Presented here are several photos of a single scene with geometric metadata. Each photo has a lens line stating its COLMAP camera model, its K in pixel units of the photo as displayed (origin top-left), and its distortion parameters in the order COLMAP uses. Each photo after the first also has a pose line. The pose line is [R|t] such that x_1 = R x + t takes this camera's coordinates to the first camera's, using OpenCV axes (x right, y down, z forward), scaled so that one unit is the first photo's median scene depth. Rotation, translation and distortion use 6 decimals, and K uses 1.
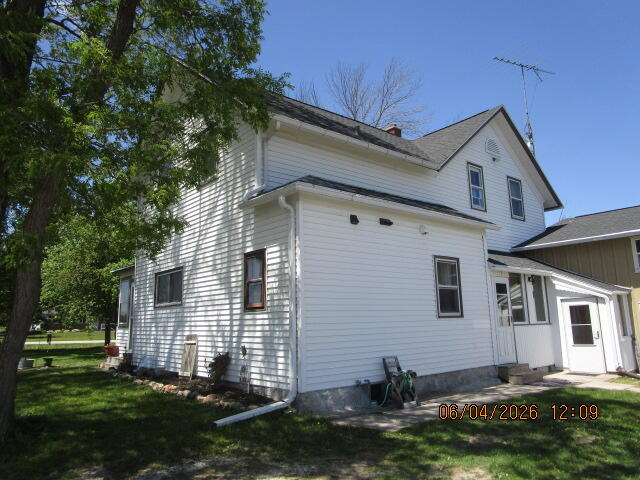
lens RADIAL K [[474.9, 0, 316.4], [0, 474.9, 237.2], [0, 0, 1]] dist [-0.038207, 0.018791]
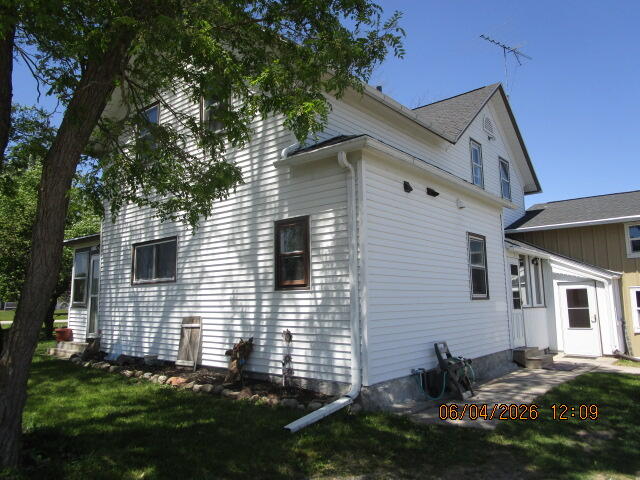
lens RADIAL K [[474.9, 0, 316.7], [0, 474.9, 237.8], [0, 0, 1]] dist [-0.038207, 0.018791]
pose [[0.984488, 0.032383, 0.172436, -0.195265], [-0.039211, 0.998570, 0.036340, 0.026669], [-0.171013, -0.042537, 0.984350, 0.138692]]
